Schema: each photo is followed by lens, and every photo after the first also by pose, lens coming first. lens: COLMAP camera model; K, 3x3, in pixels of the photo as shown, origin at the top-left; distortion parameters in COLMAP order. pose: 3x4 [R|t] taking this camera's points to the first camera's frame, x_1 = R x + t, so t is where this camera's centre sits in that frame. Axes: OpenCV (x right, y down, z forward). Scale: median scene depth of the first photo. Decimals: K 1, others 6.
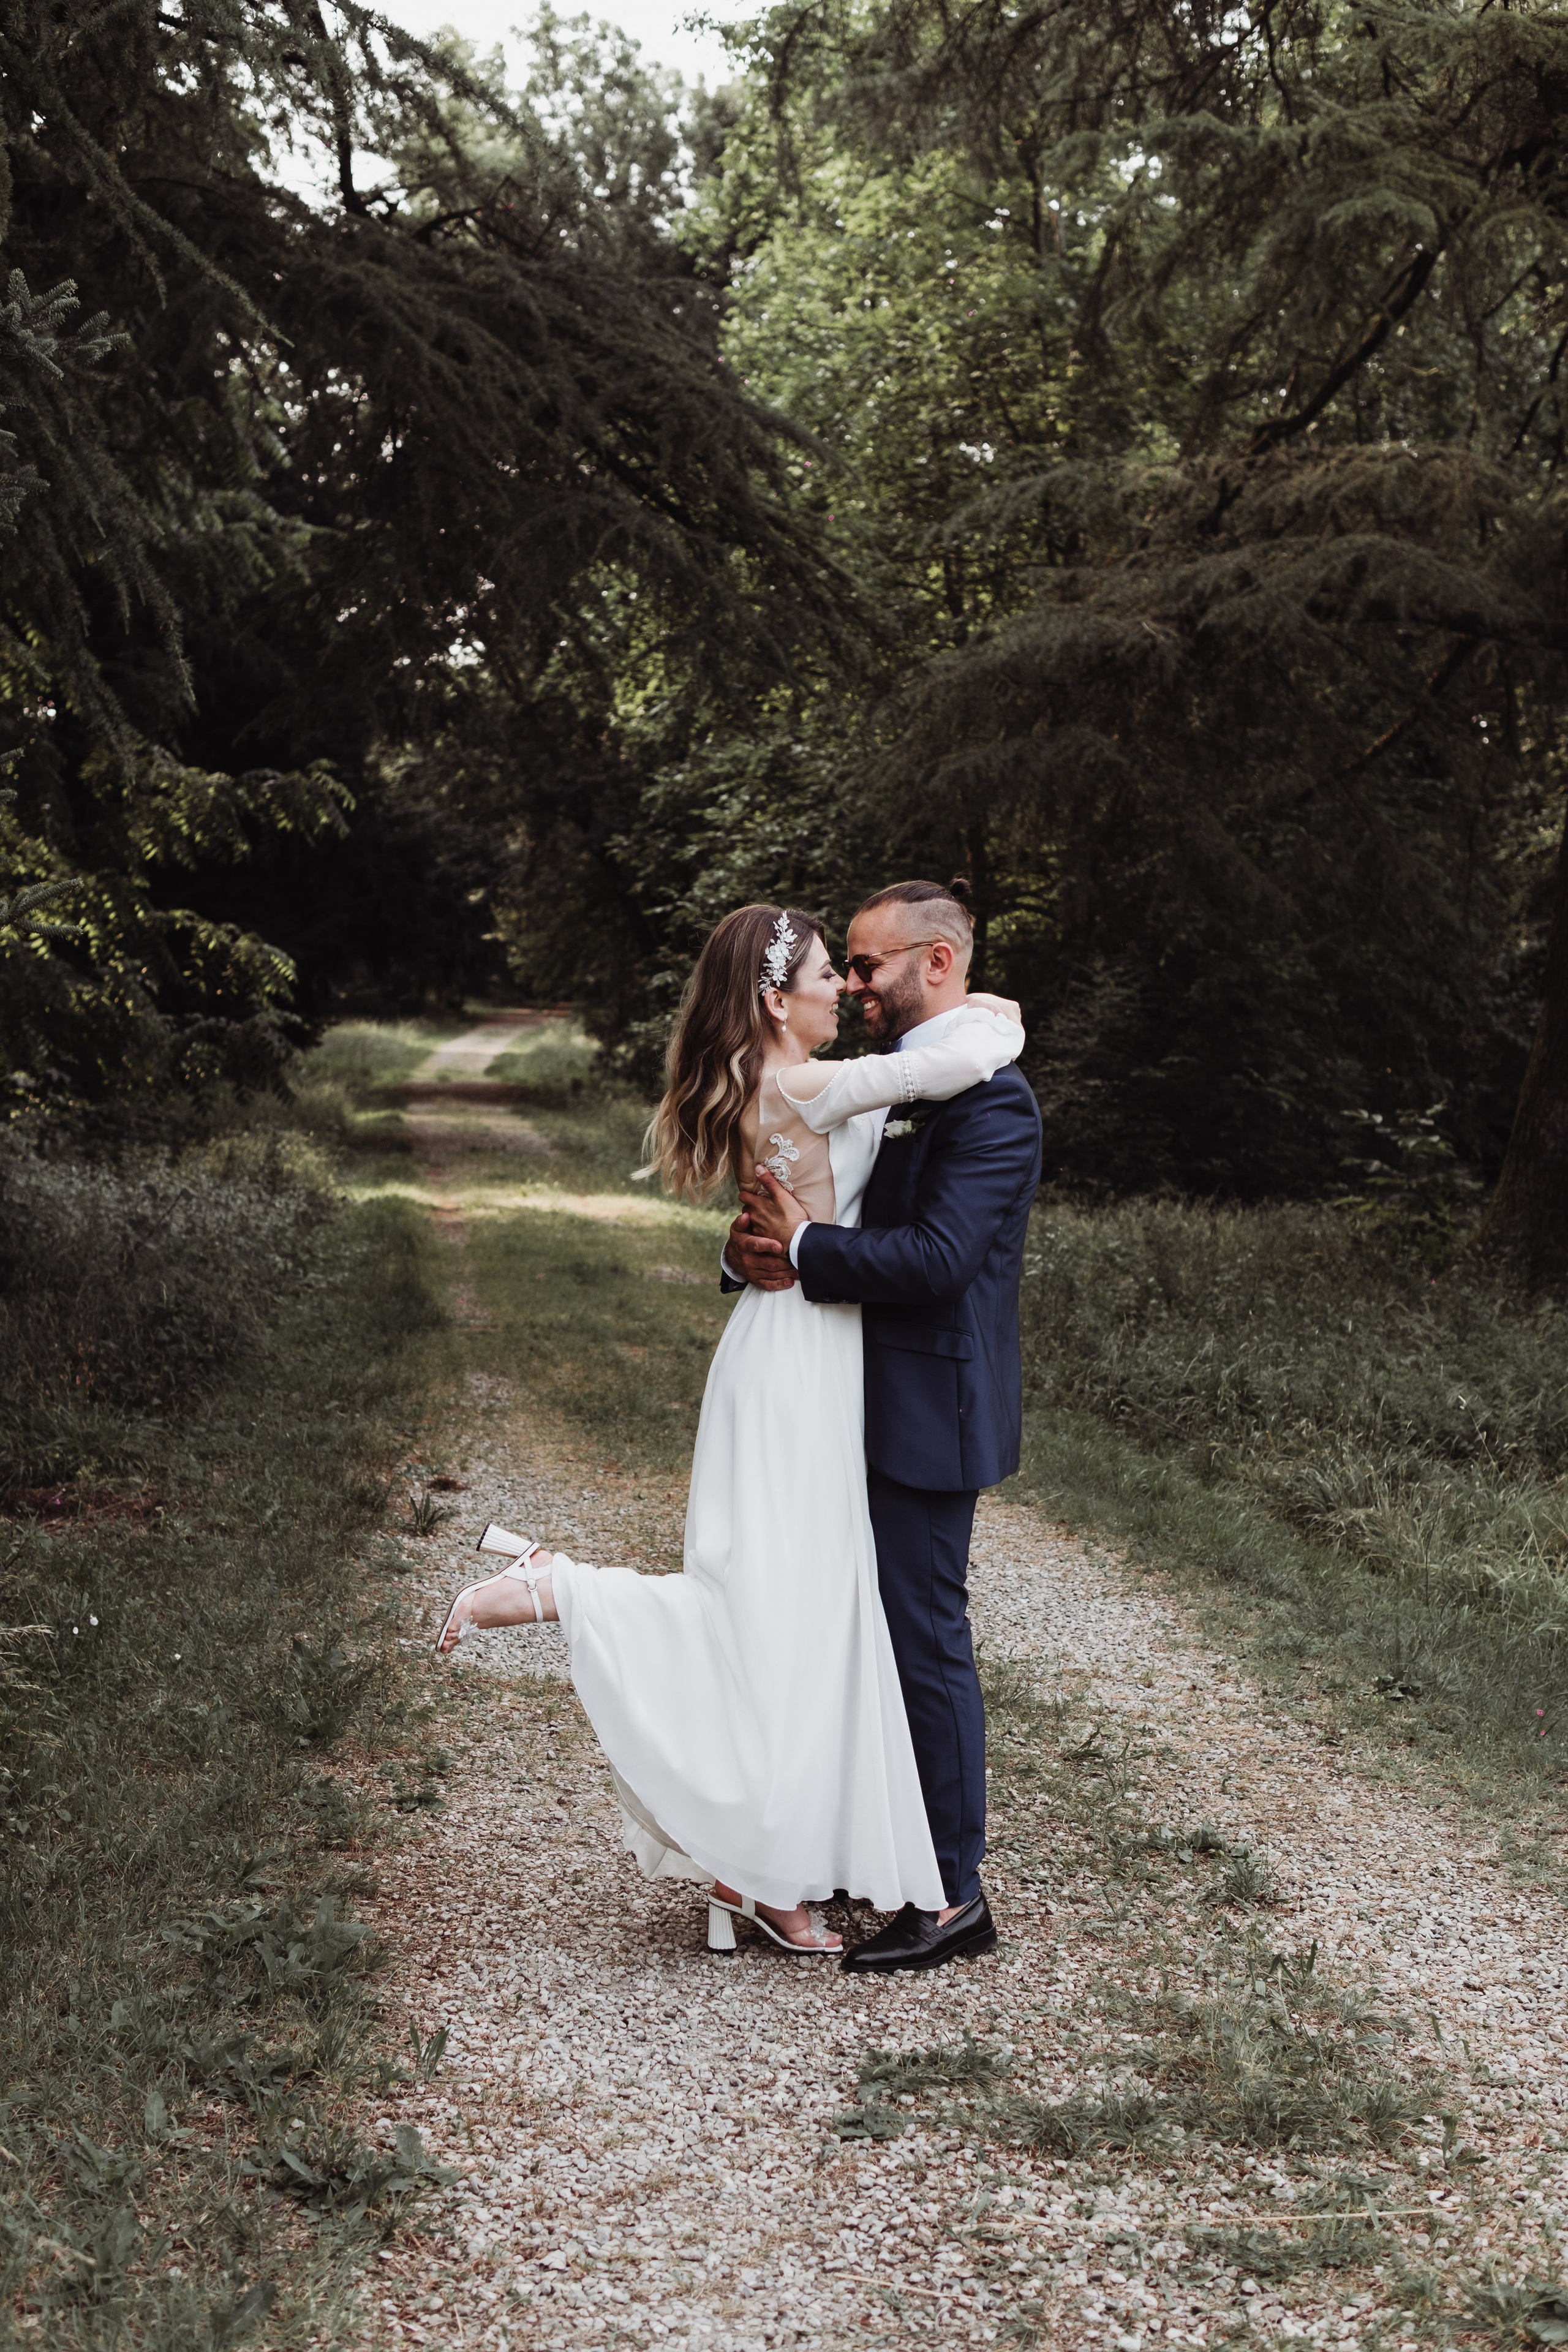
lens RADIAL K [[4000.5, 0, 920.8], [0, 4000.5, 1163.3], [0, 0, 1]] dist [-0.194330, 1.142404]
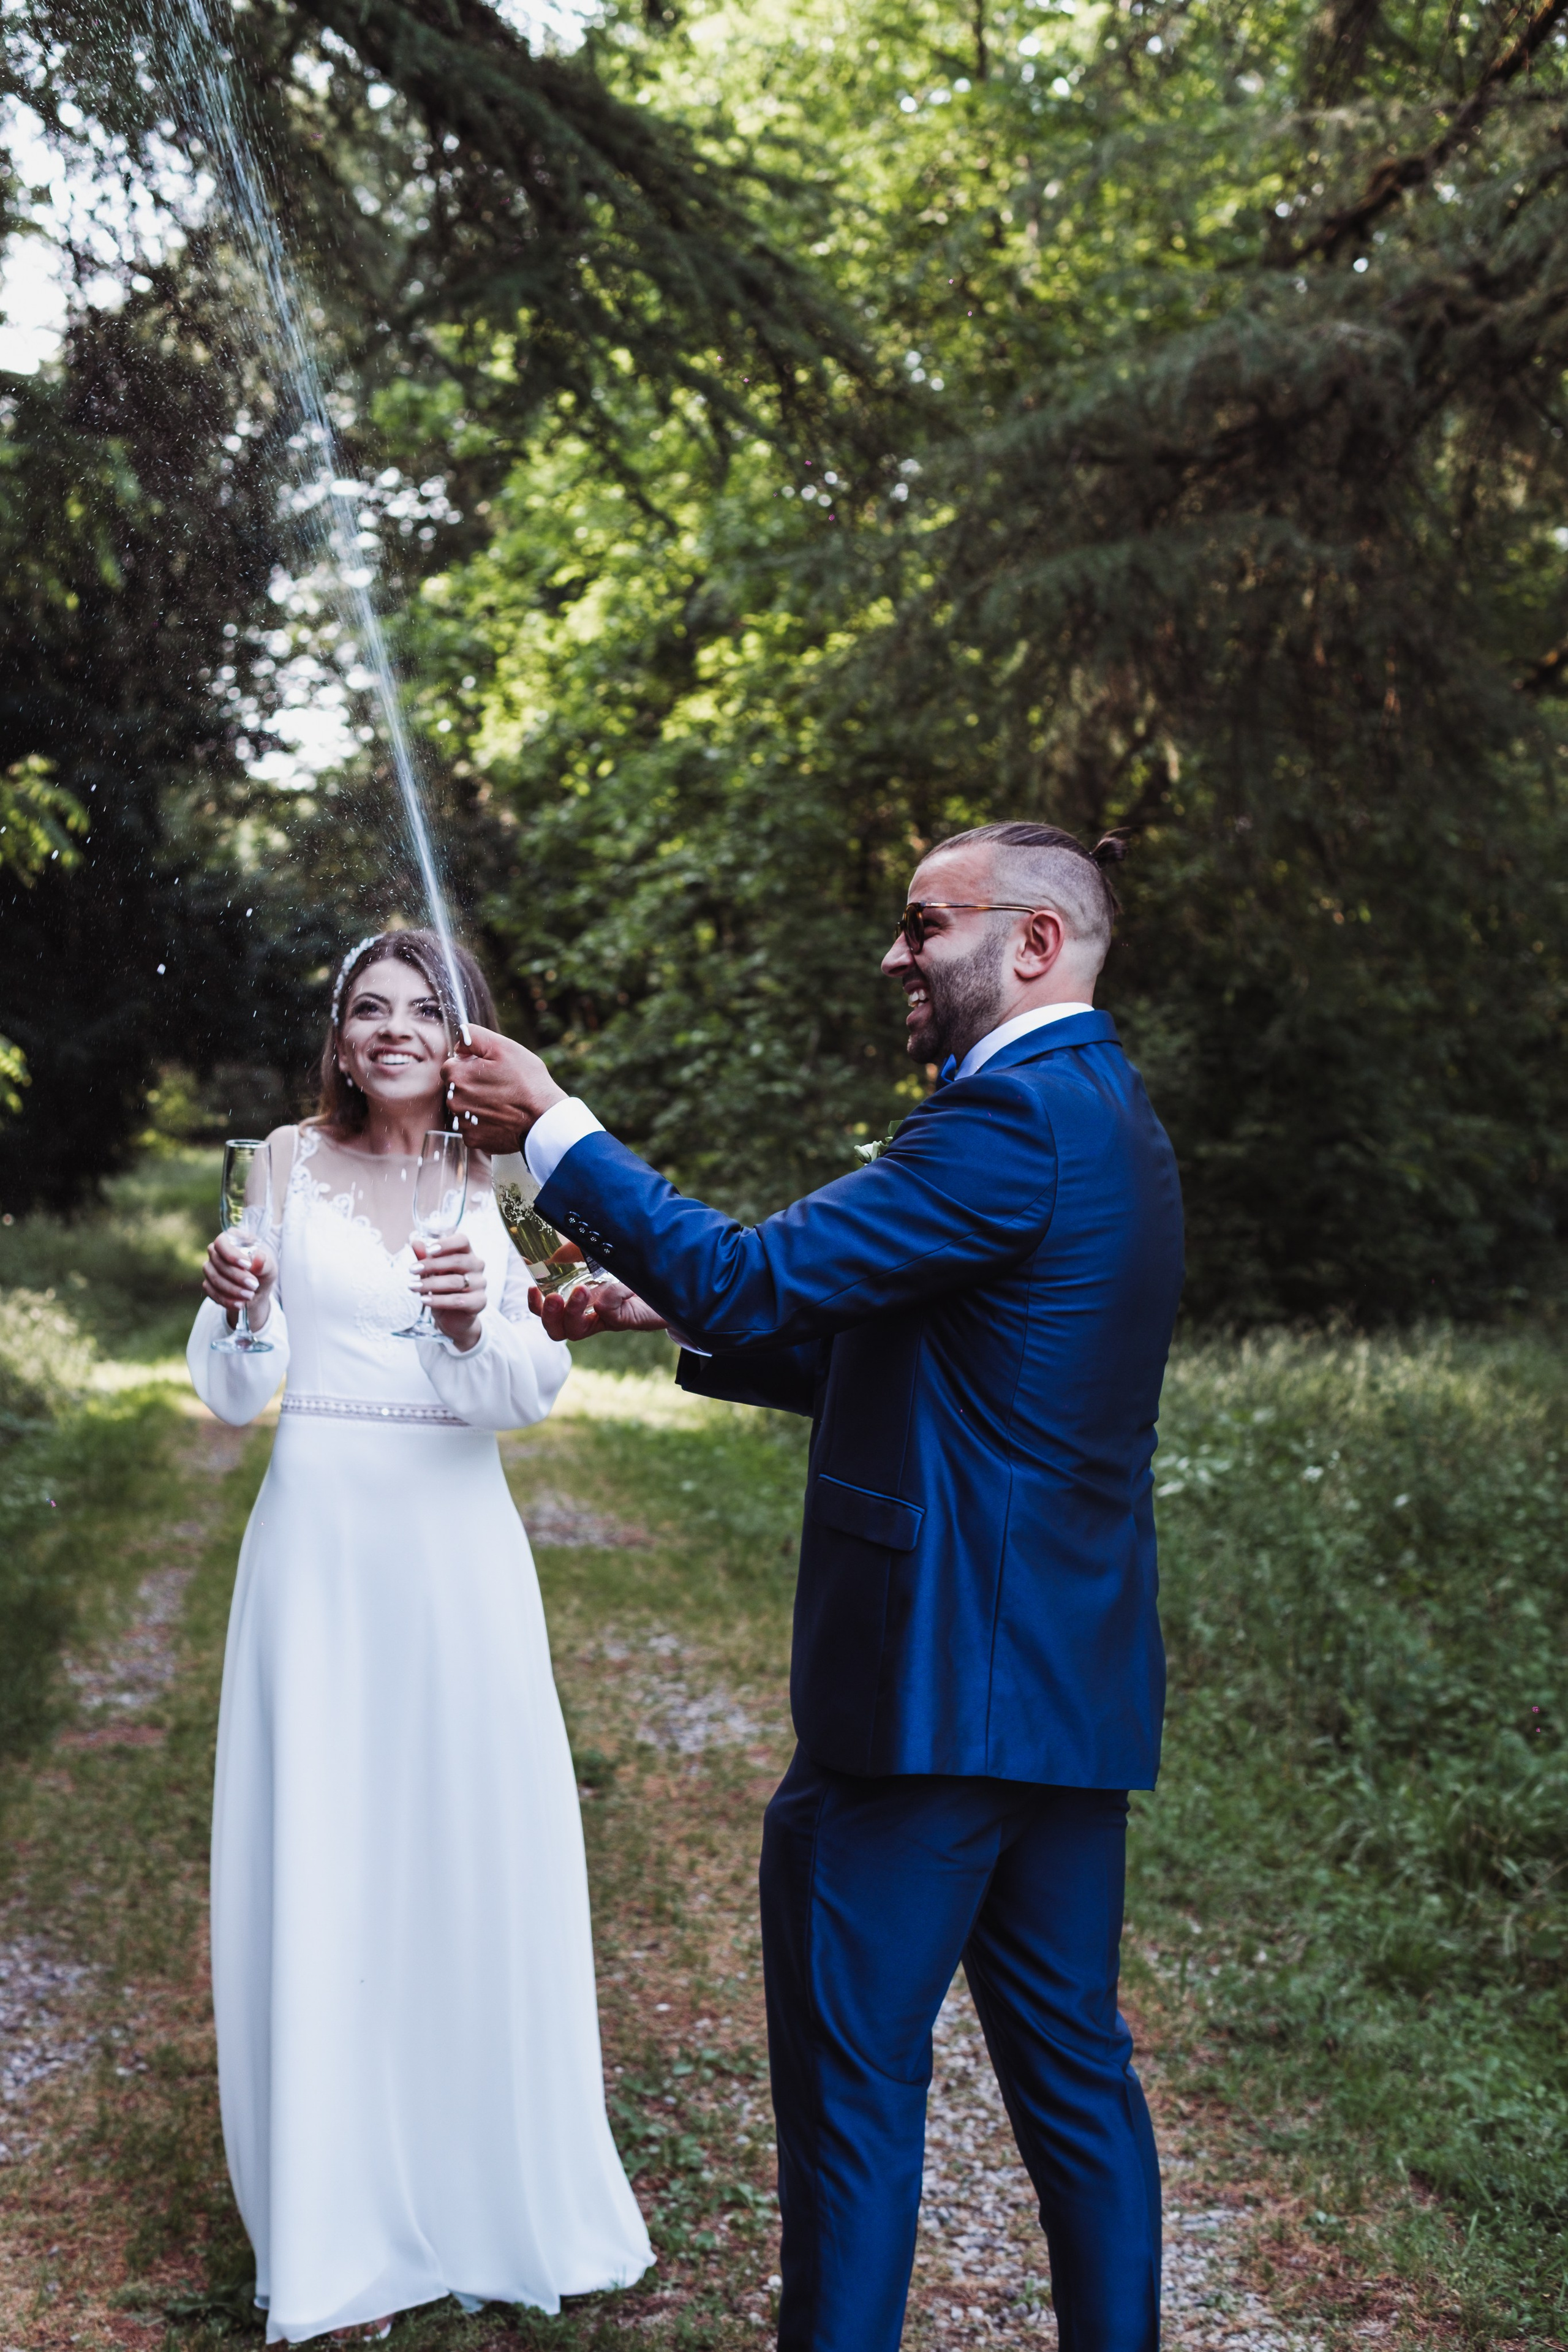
lens RADIAL K [[4000.5, 0, 920.8], [0, 4000.5, 1163.3], [0, 0, 1]] dist [-0.194330, 1.142404]
pose [[0.998384, -0.053596, 0.018905, -0.010459], [0.054030, 0.998269, -0.023249, -0.005857], [-0.017627, 0.024233, 0.999551, 0.258722]]
